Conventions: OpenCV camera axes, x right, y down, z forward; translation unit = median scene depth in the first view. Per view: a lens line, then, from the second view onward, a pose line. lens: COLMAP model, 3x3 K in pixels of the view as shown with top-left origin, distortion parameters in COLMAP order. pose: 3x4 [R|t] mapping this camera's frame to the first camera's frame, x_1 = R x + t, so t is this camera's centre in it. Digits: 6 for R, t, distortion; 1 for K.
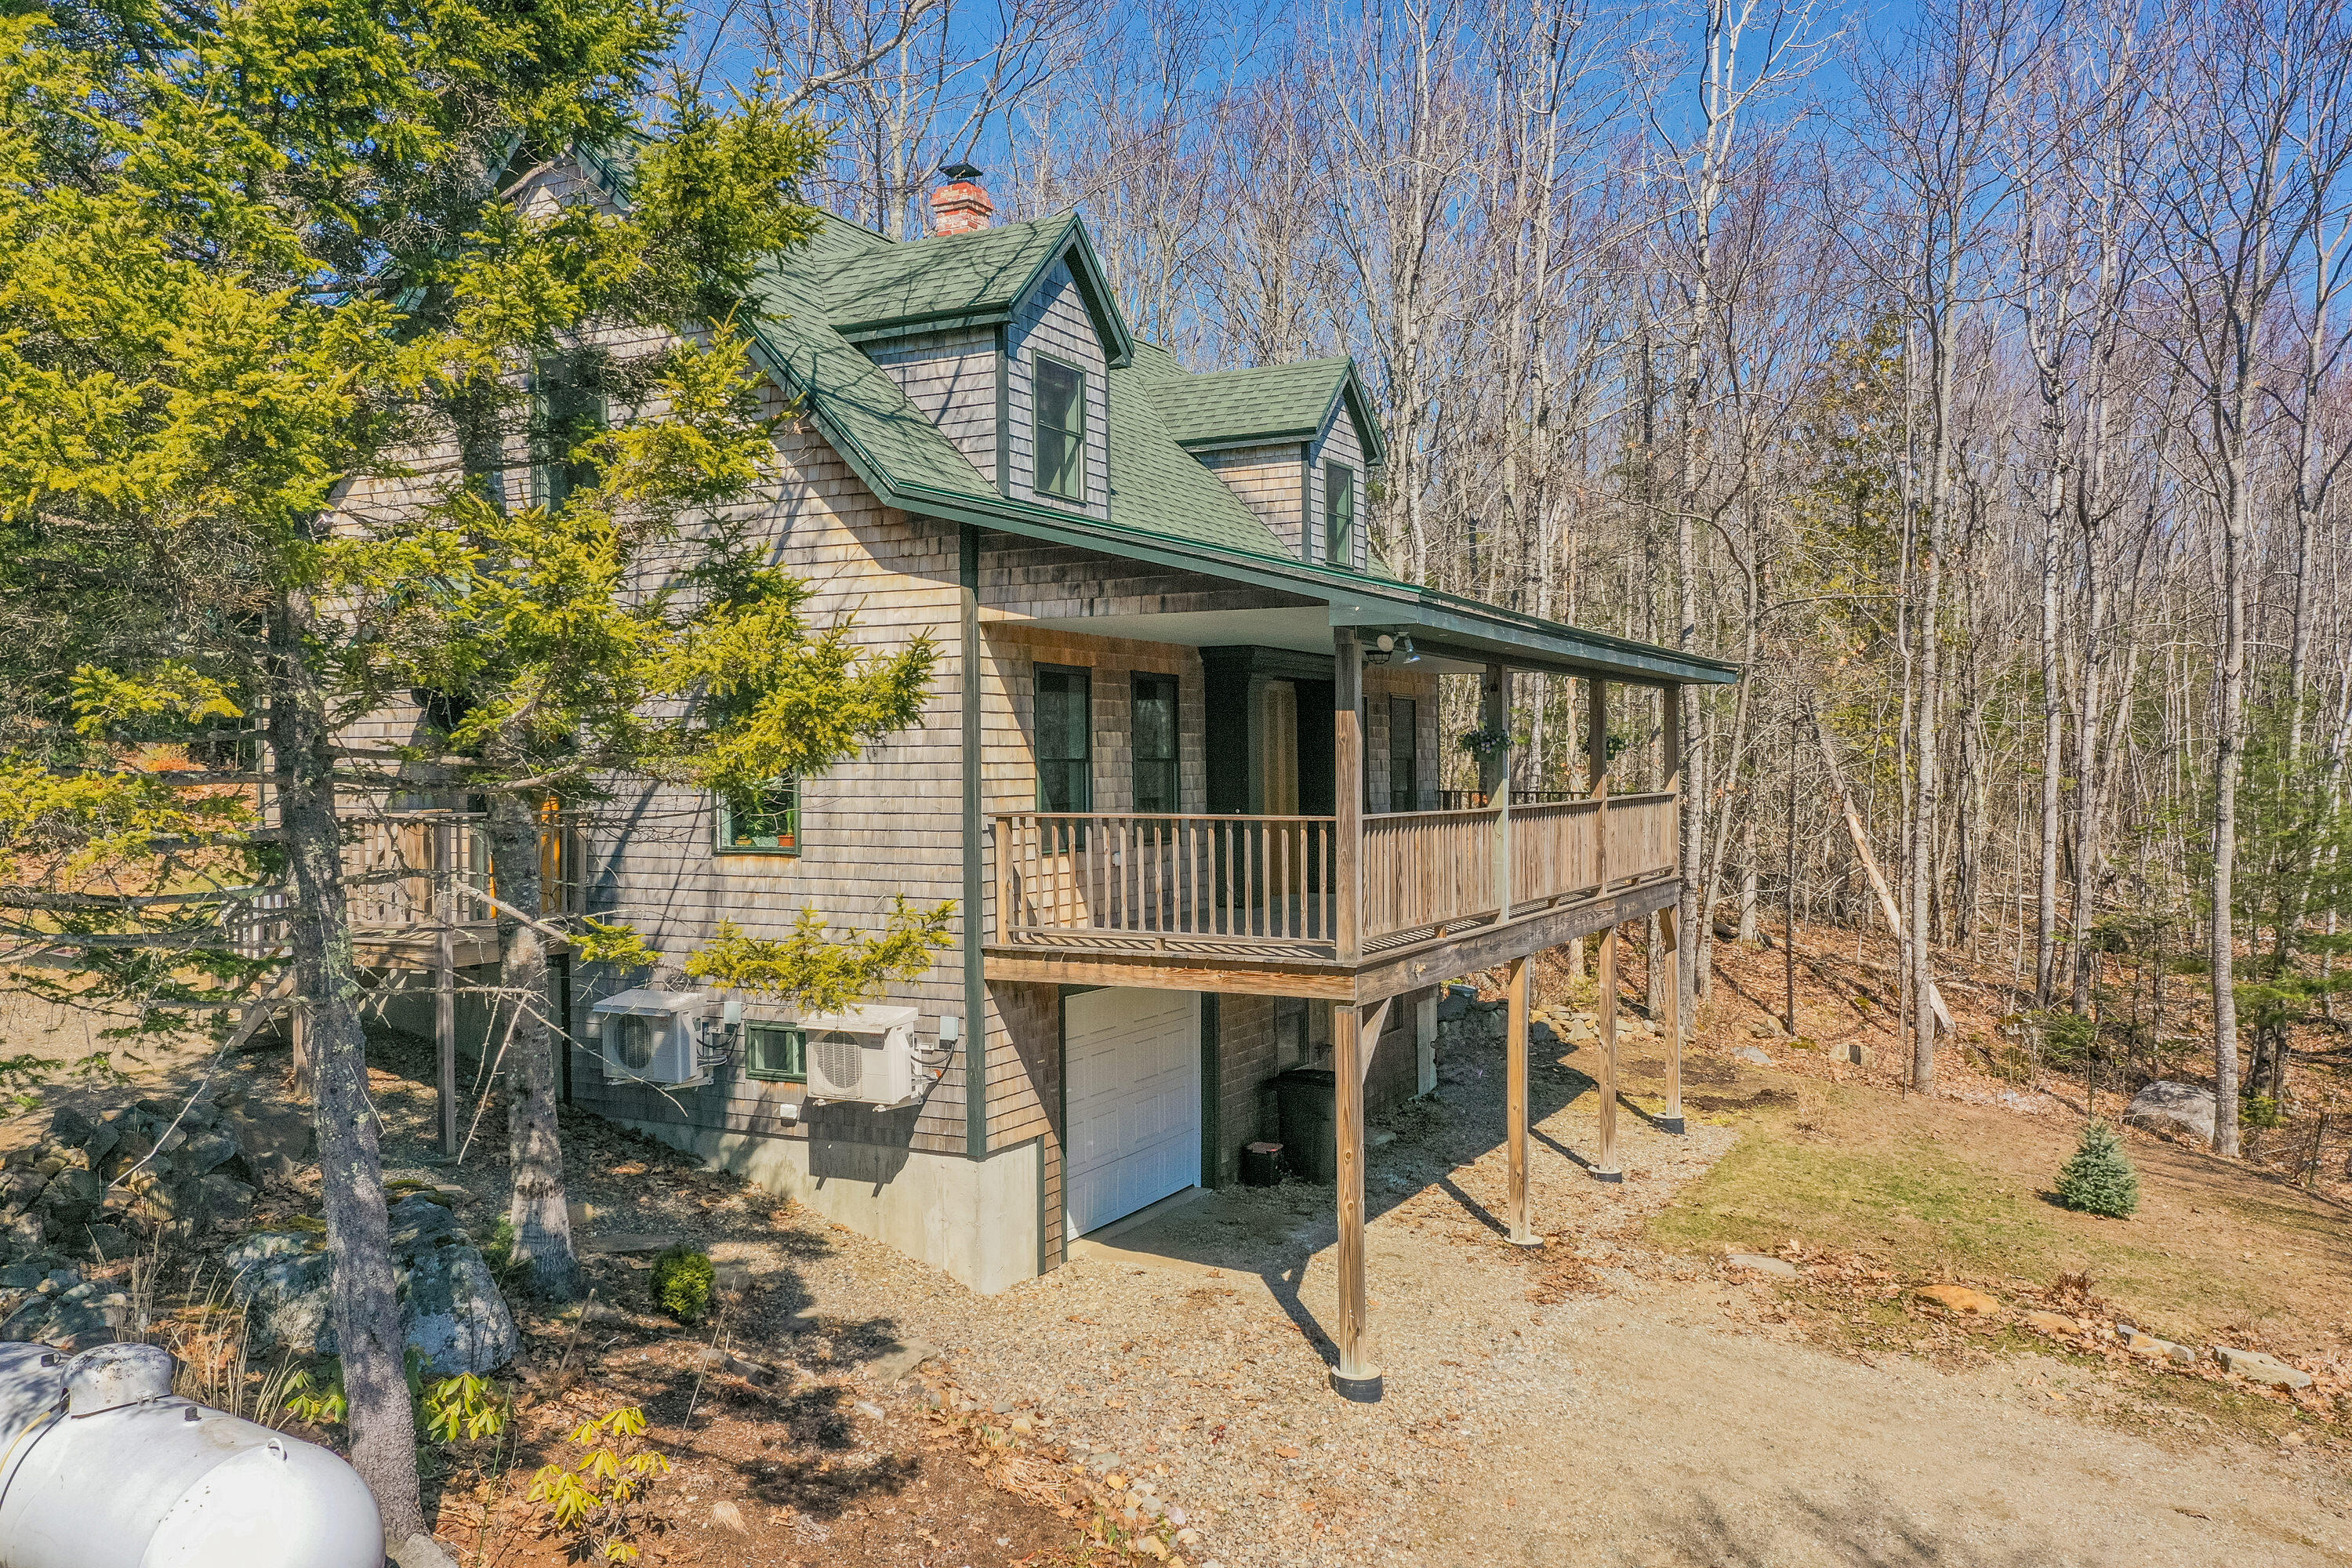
lens RADIAL K [[1860.0, 0, 1174.3], [0, 1860.0, 780.4], [0, 0, 1]] dist [0.002267, -0.005610]
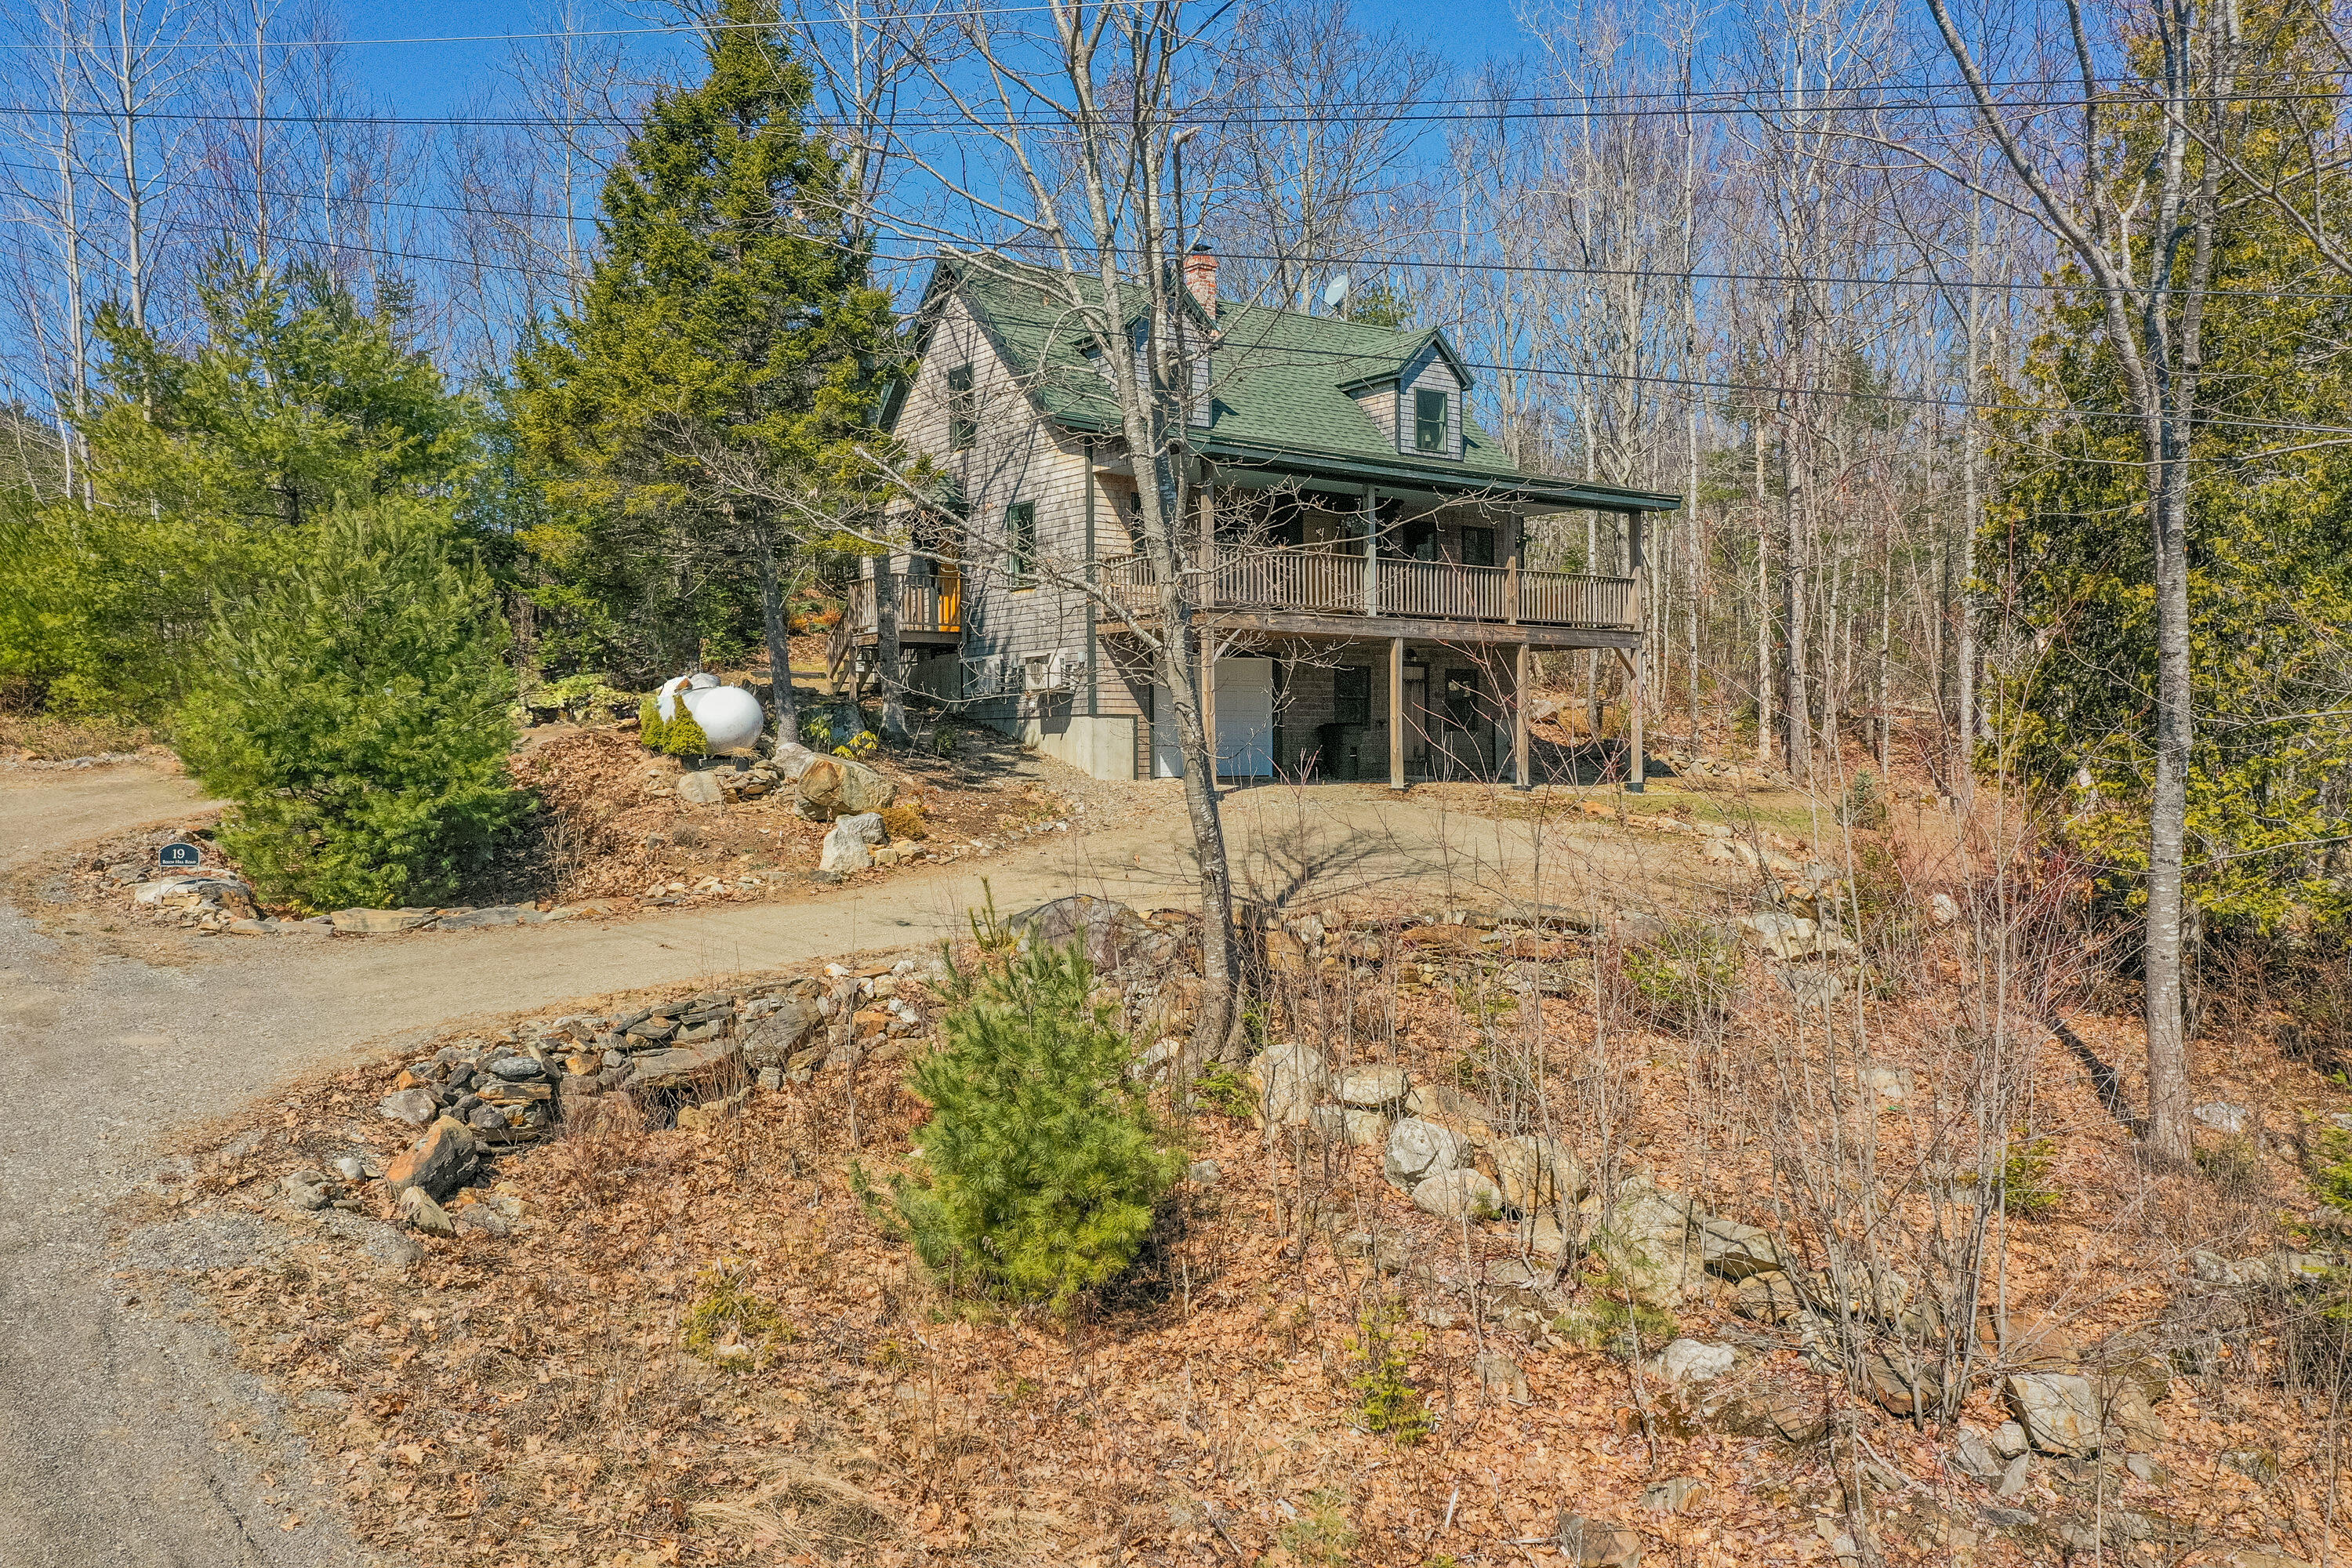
lens RADIAL K [[1860.0, 0, 1168.9], [0, 1860.0, 768.3], [0, 0, 1]] dist [0.002267, -0.005610]
pose [[0.899719, 0.001982, -0.436466, 0.870070], [-0.003655, 0.999989, -0.002992, 0.251949], [0.436455, 0.004287, 0.899716, -0.874064]]
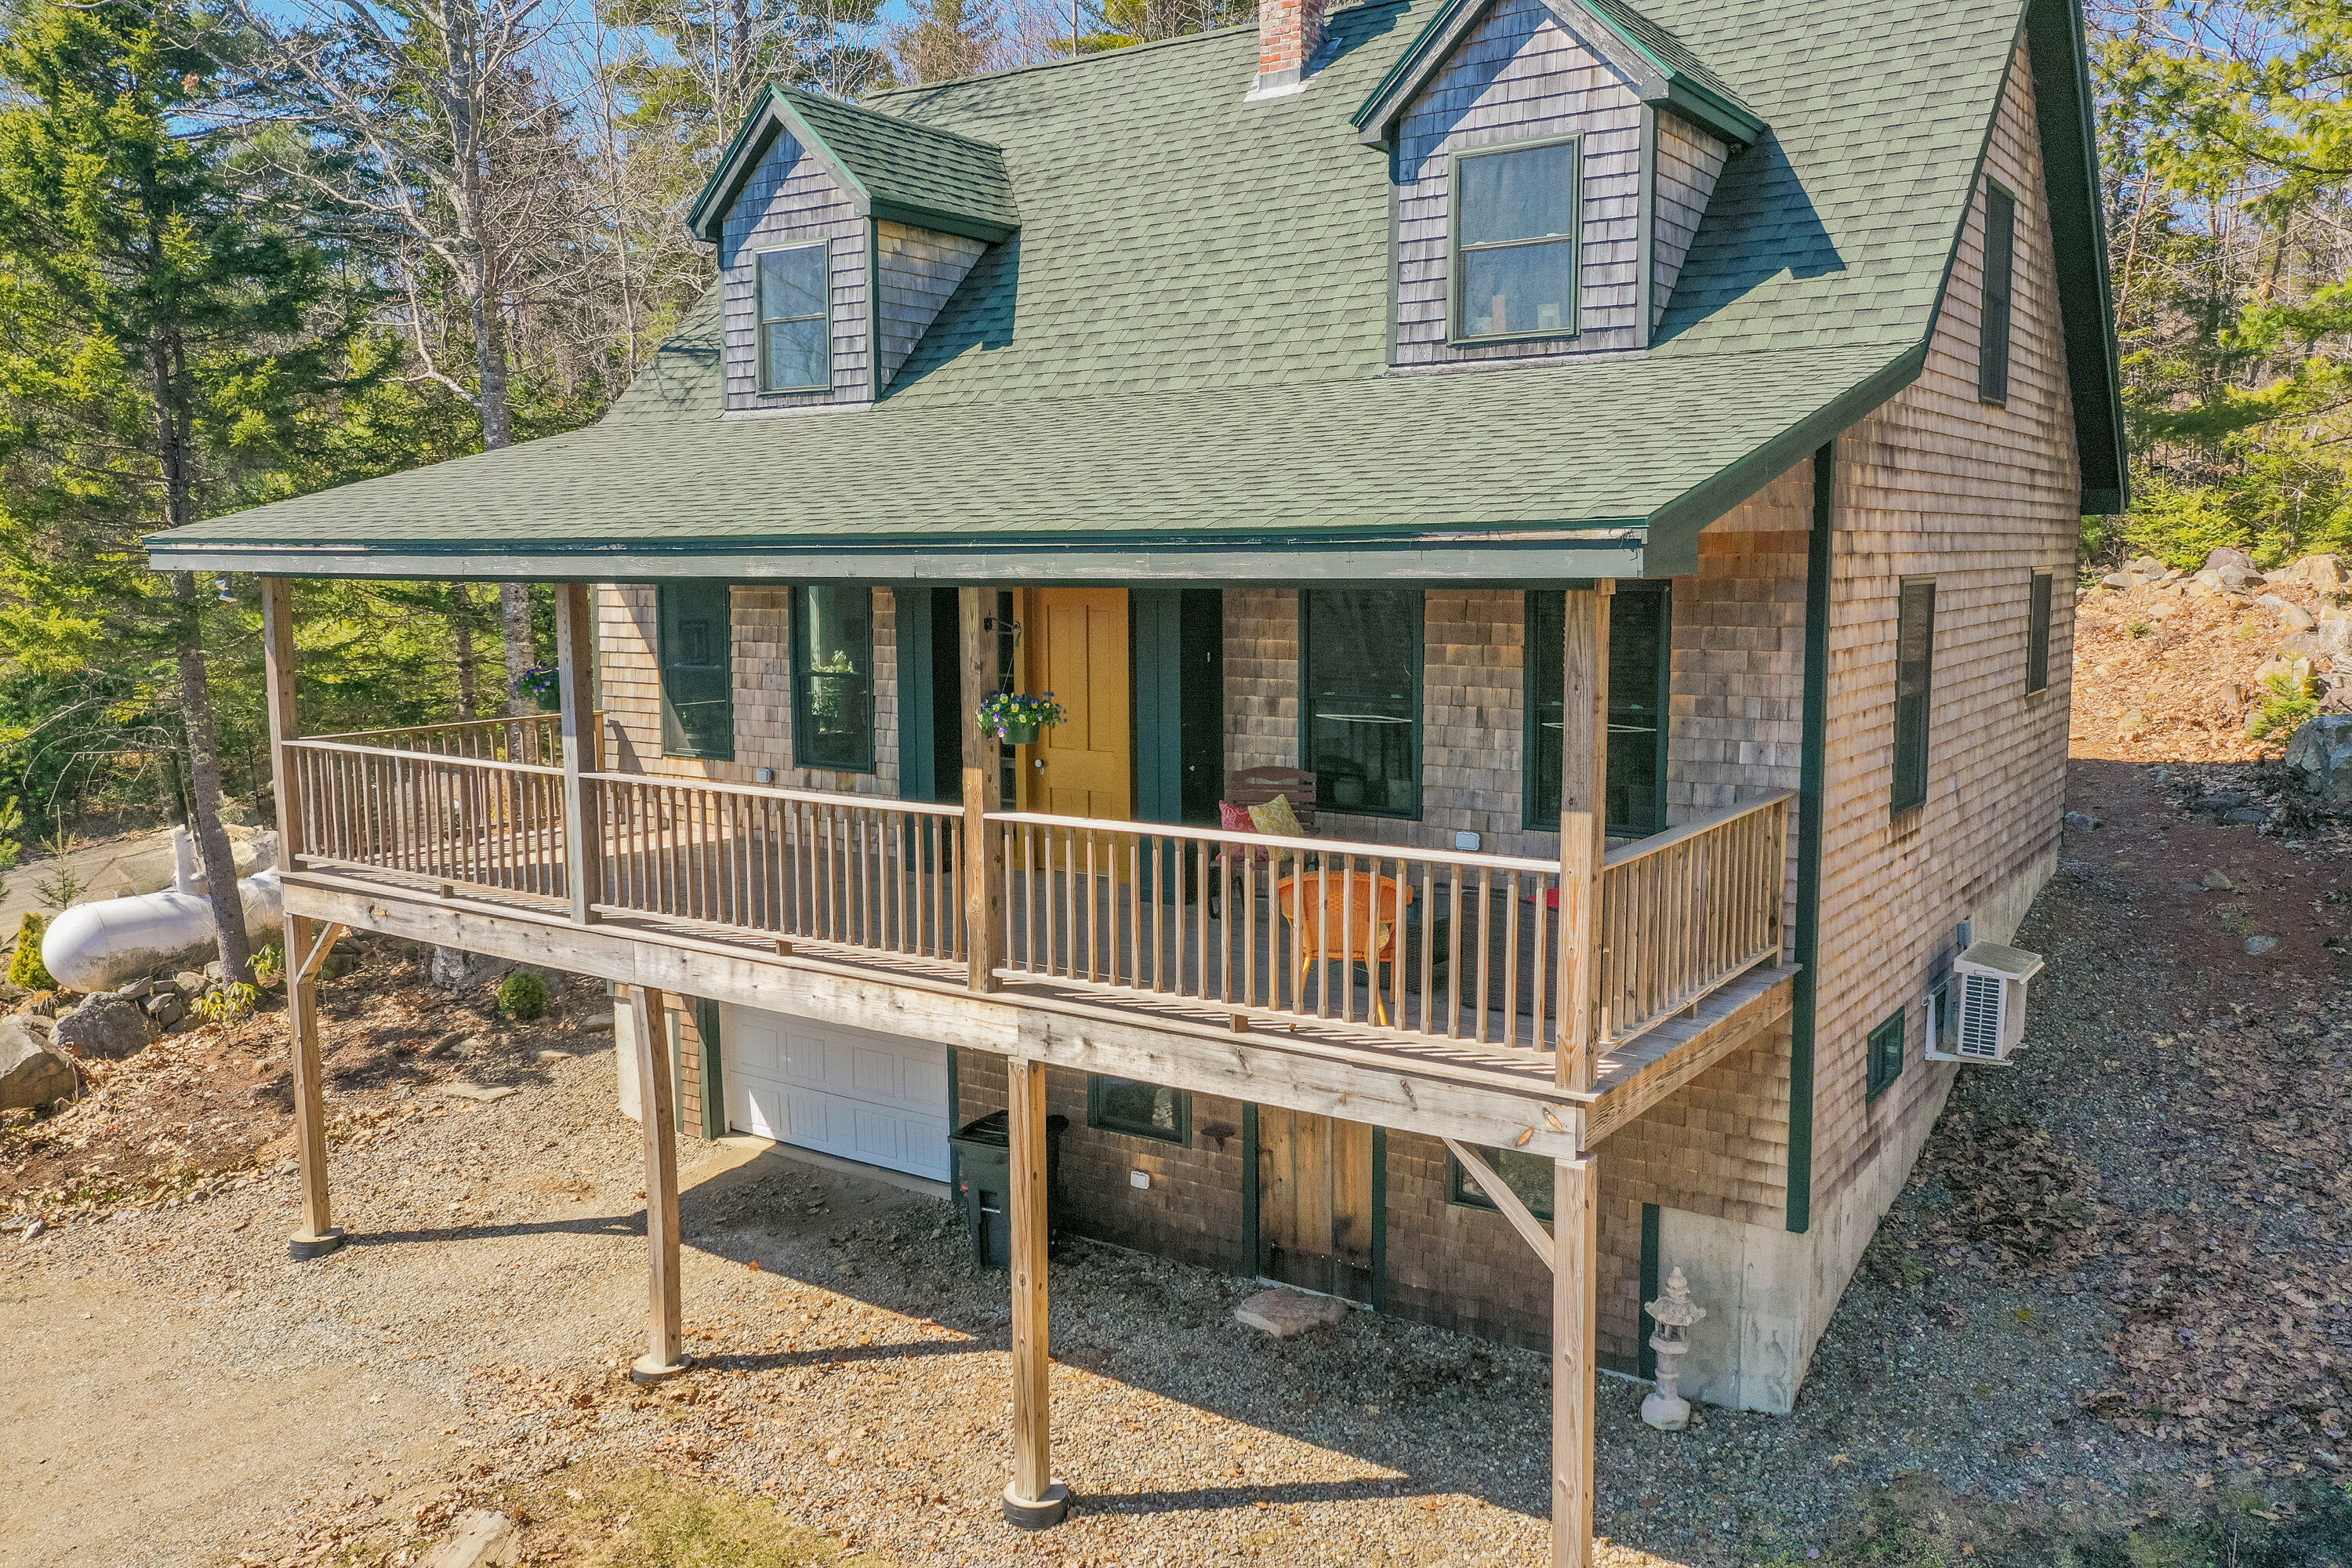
lens RADIAL K [[1860.0, 0, 1157.6], [0, 1860.0, 778.3], [0, 0, 1]] dist [0.002267, -0.005610]
pose [[-0.133417, 0.128346, -0.982714, 0.925248], [-0.003567, 0.991510, 0.129979, -0.085302], [0.991054, 0.020847, -0.131826, 1.389820]]
